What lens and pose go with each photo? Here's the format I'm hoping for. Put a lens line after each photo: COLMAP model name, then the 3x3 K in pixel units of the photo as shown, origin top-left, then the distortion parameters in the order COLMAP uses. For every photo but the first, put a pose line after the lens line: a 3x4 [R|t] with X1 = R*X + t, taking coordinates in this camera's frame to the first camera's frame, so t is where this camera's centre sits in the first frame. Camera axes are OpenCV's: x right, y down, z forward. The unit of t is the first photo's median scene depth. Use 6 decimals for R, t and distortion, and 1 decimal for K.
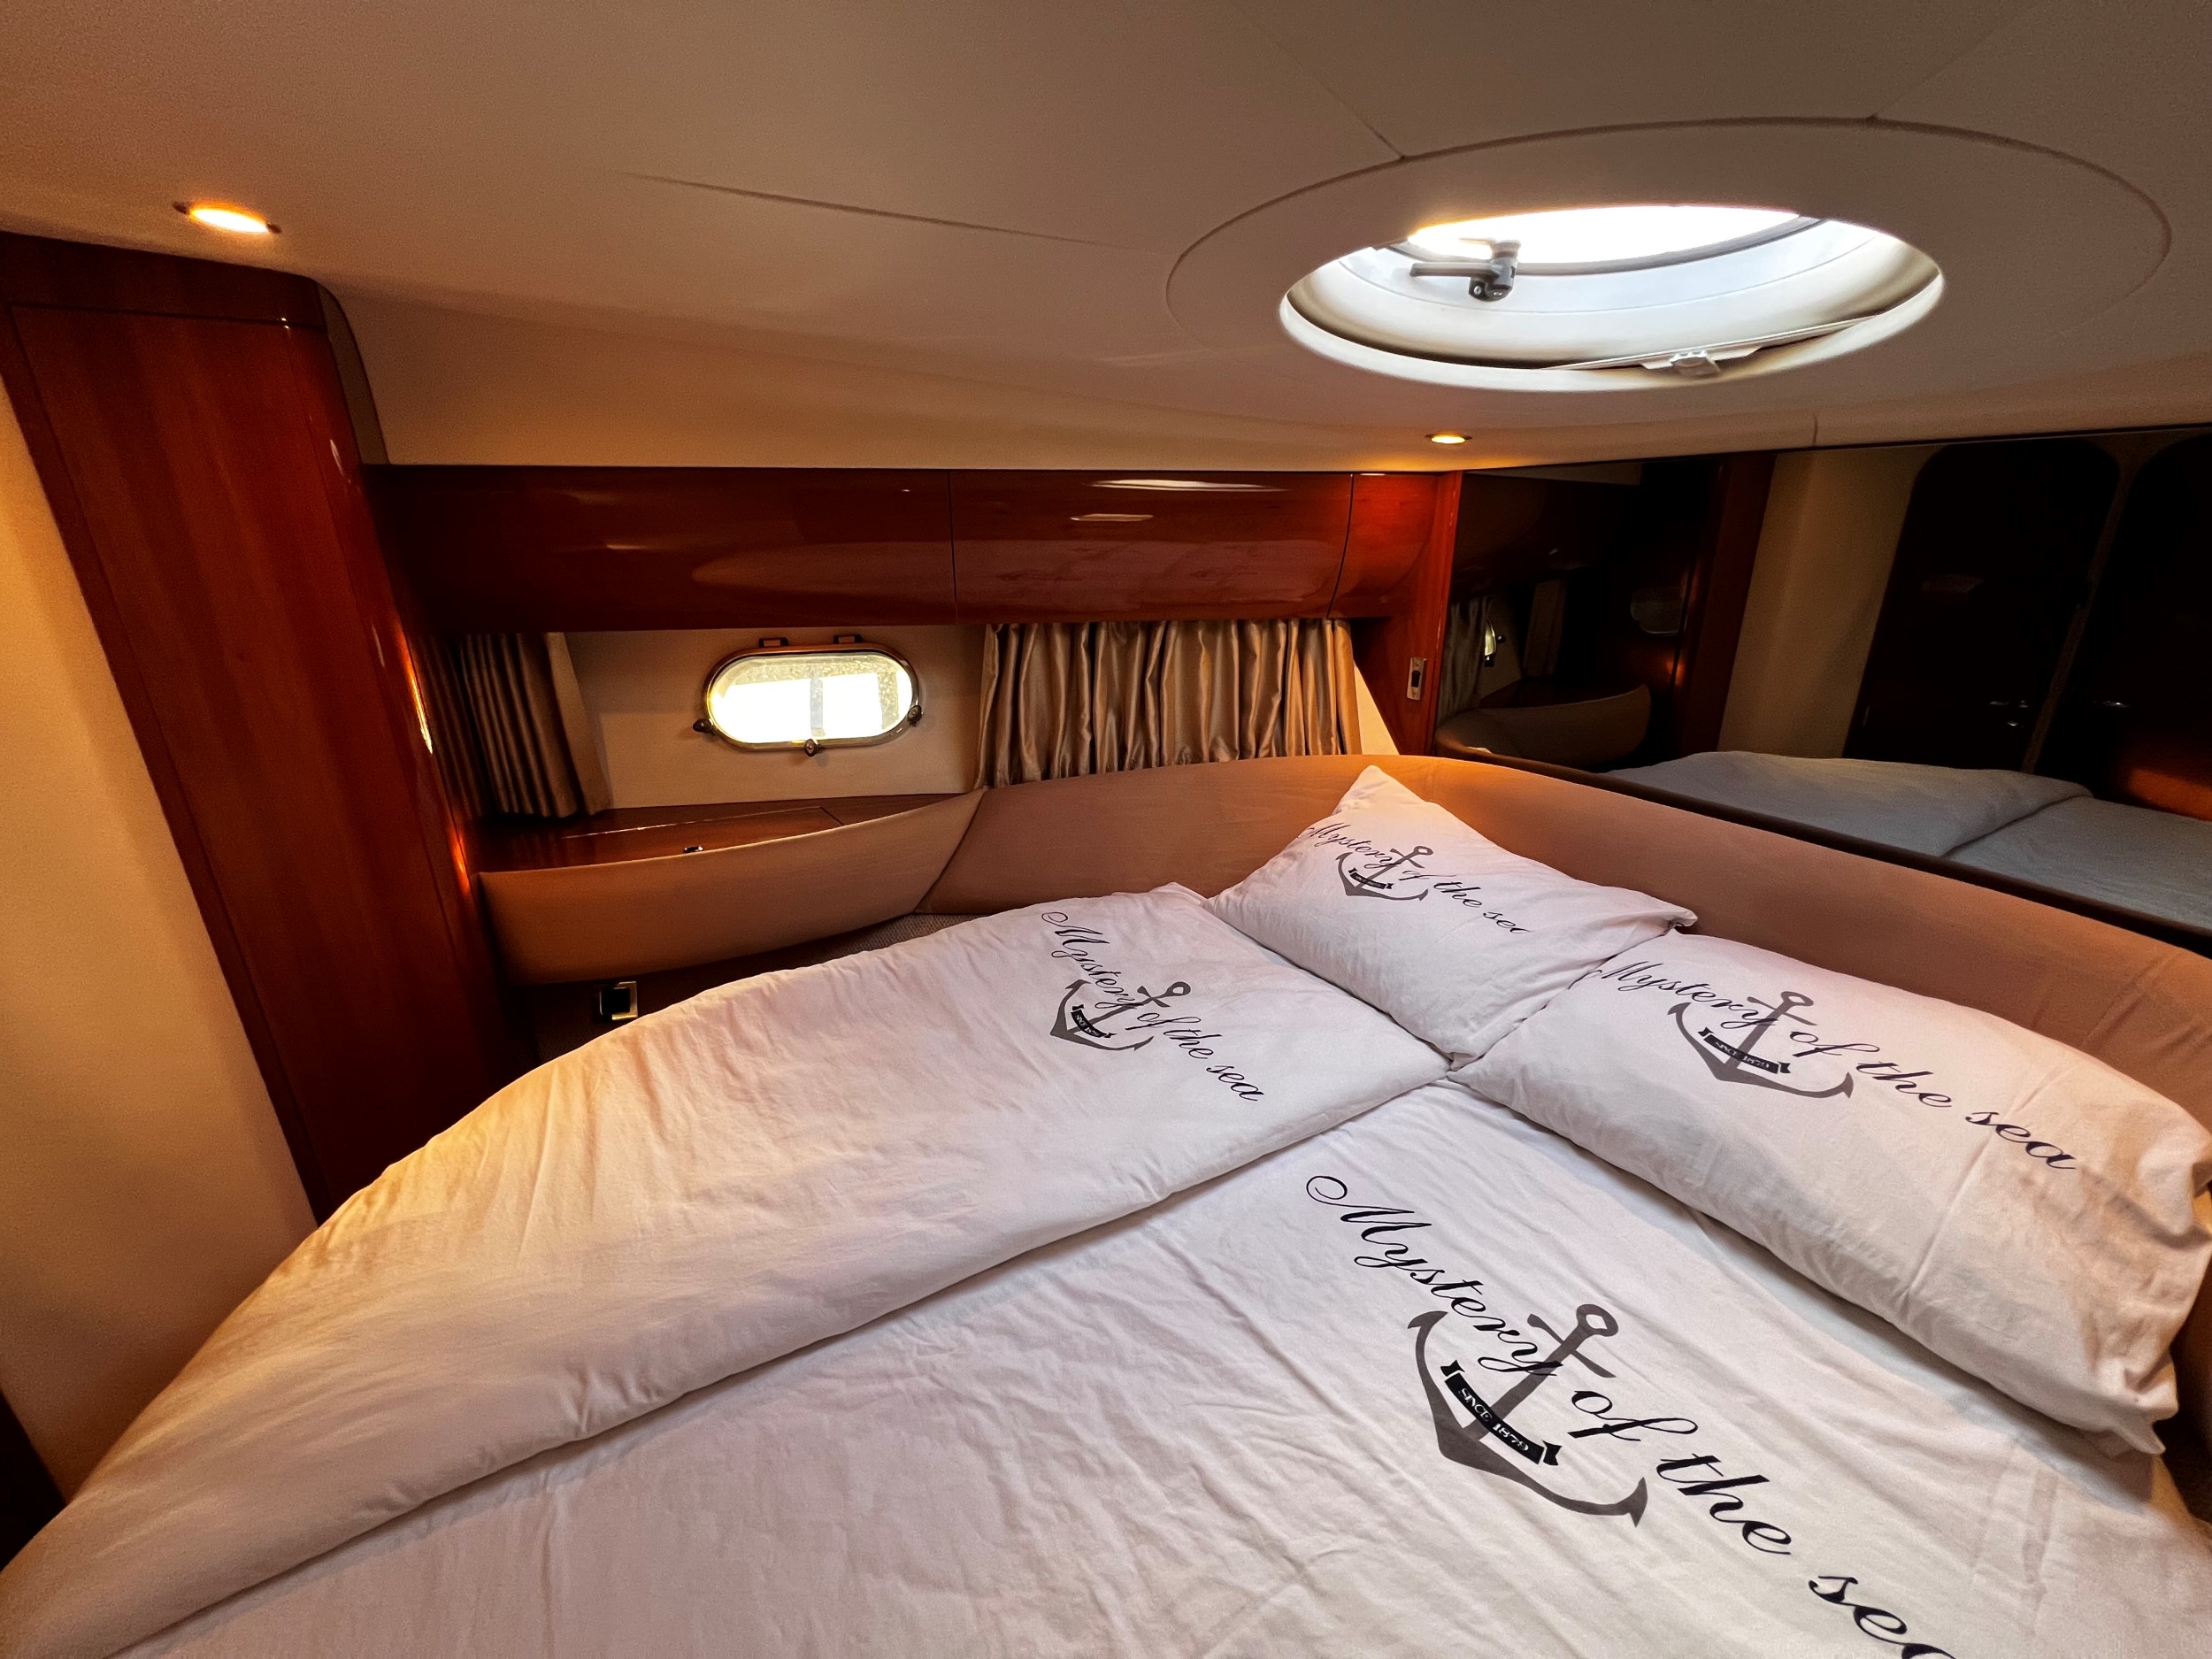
lens RADIAL K [[883.3, 0, 1109.4], [0, 883.3, 835.4], [0, 0, 1]] dist [-0.003244, -0.000129]
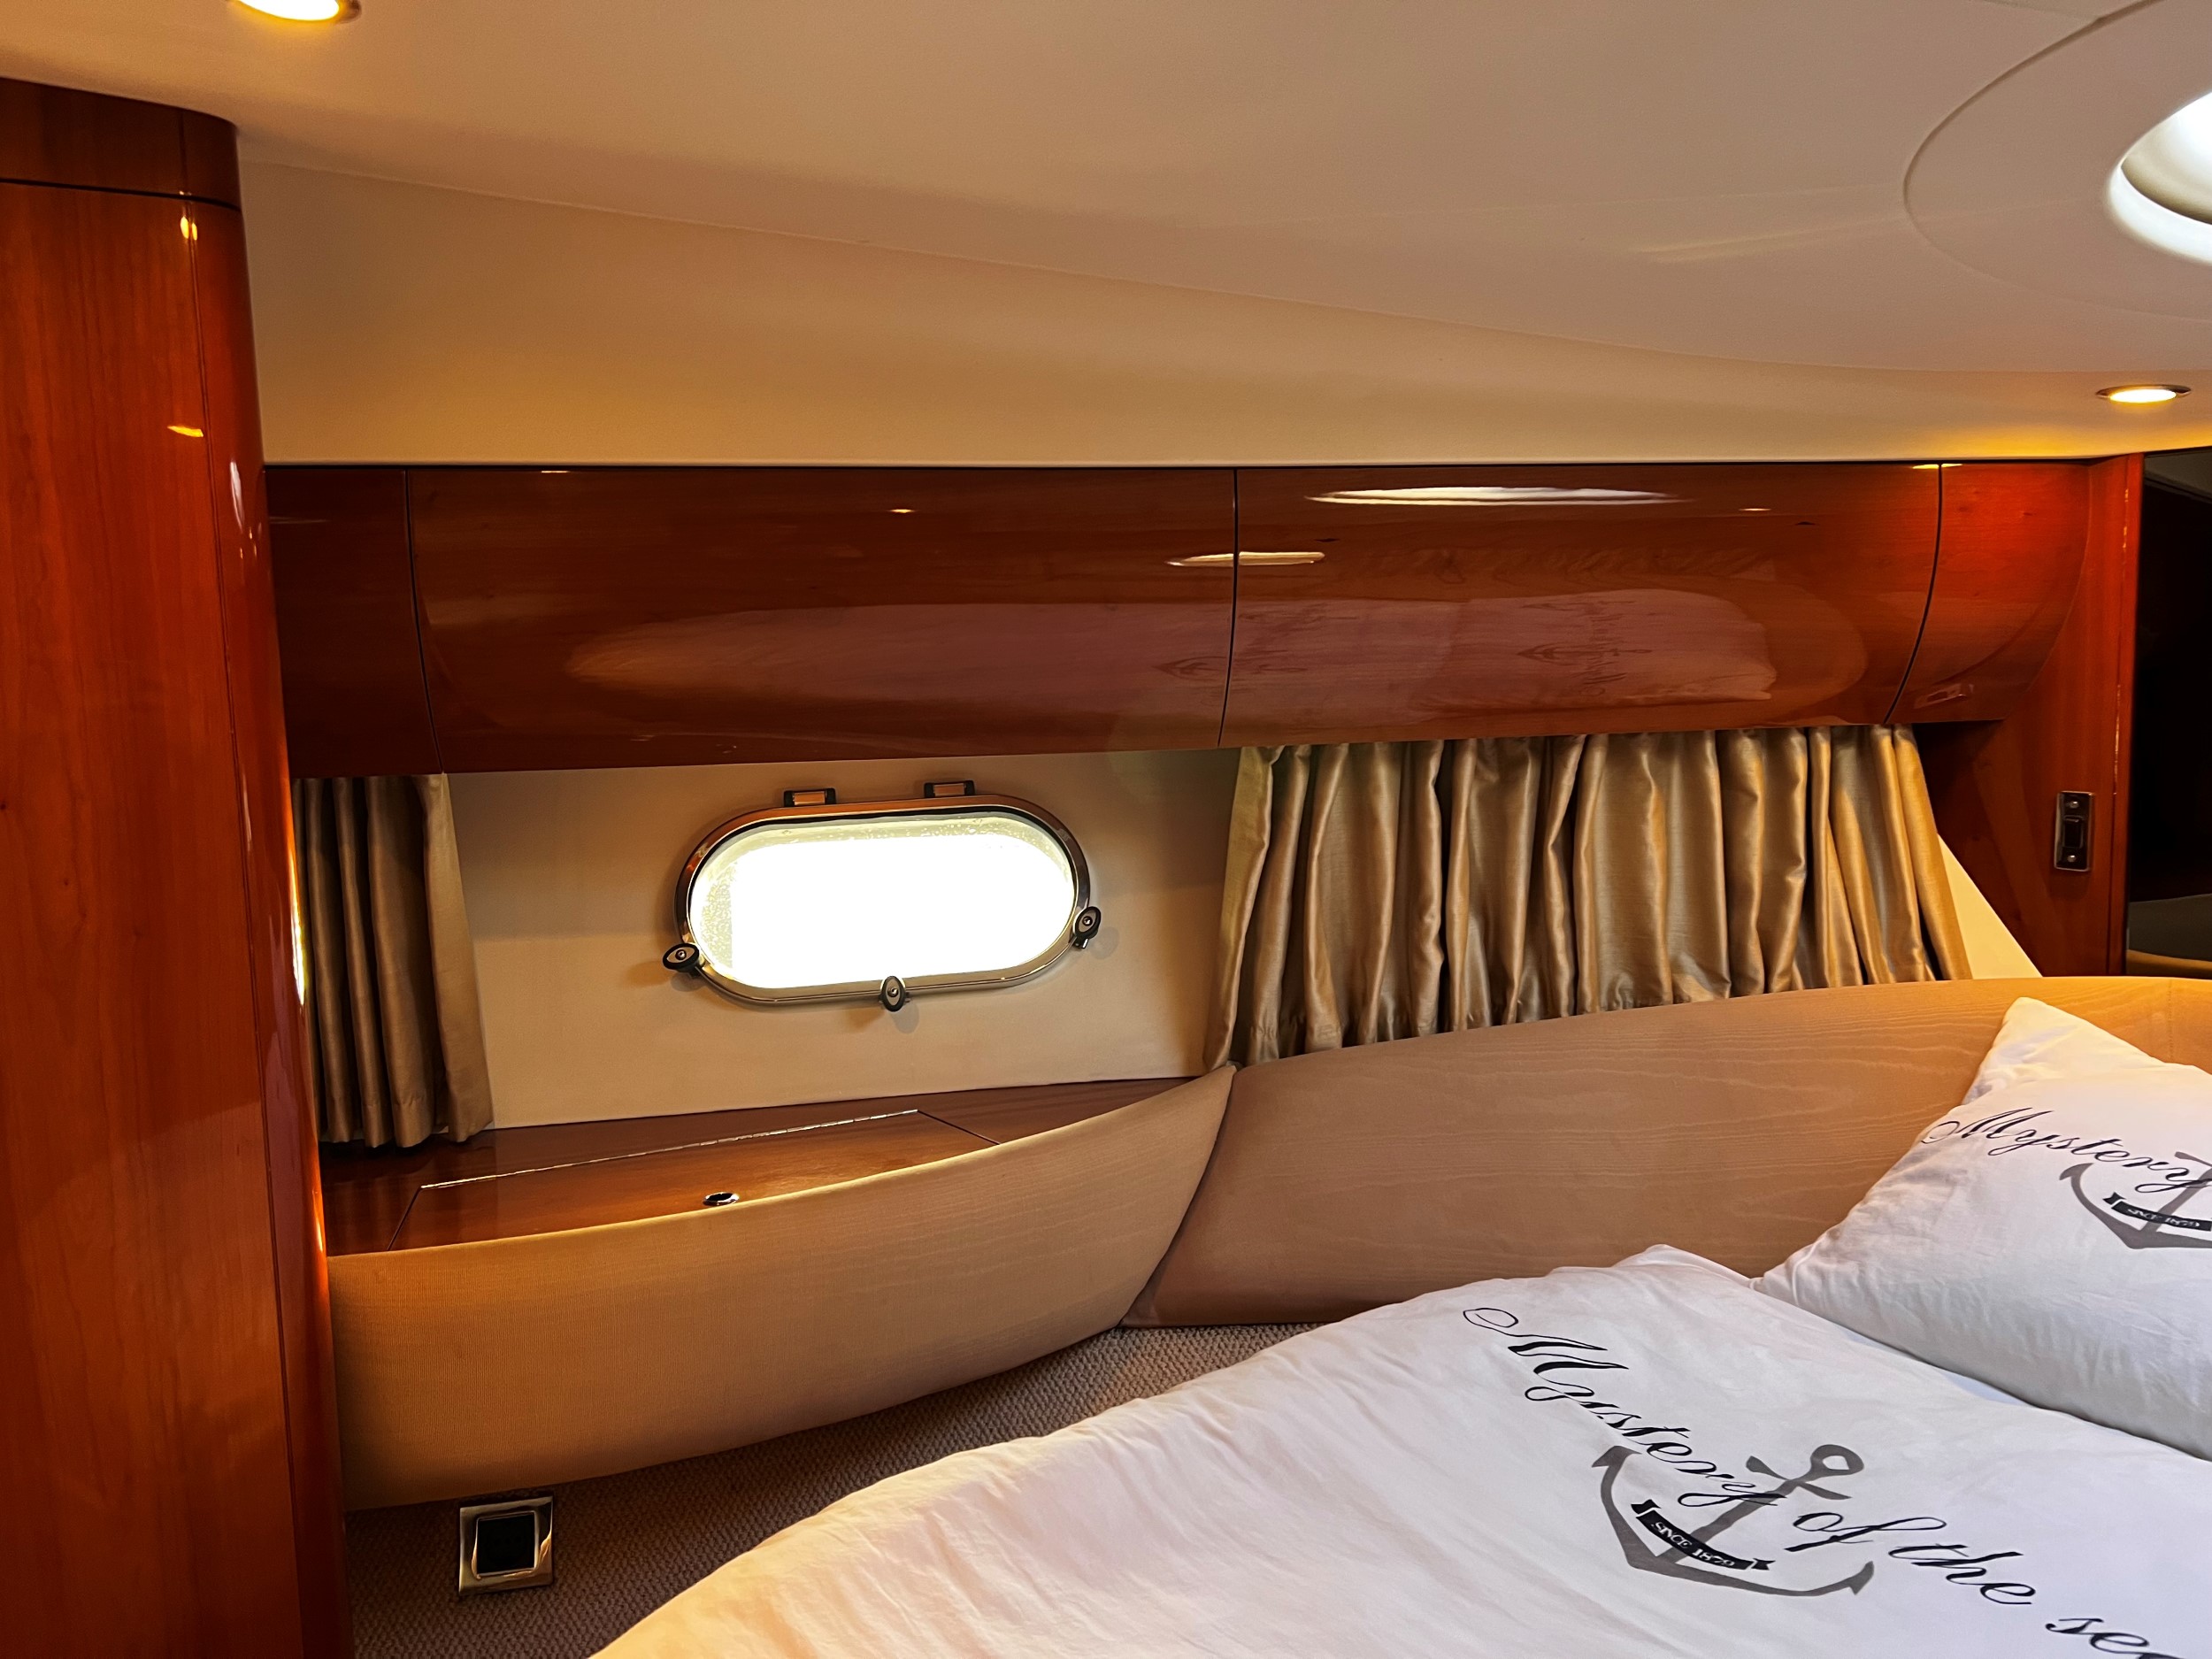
lens RADIAL K [[1669.3, 0, 1093.8], [0, 1669.3, 818.3], [0, 0, 1]] dist [0.059671, -0.068585]
pose [[0.999295, -0.022934, 0.029722, -0.353002], [0.029114, 0.973257, -0.227868, 0.035548], [-0.023701, 0.228573, 0.973238, 0.050820]]
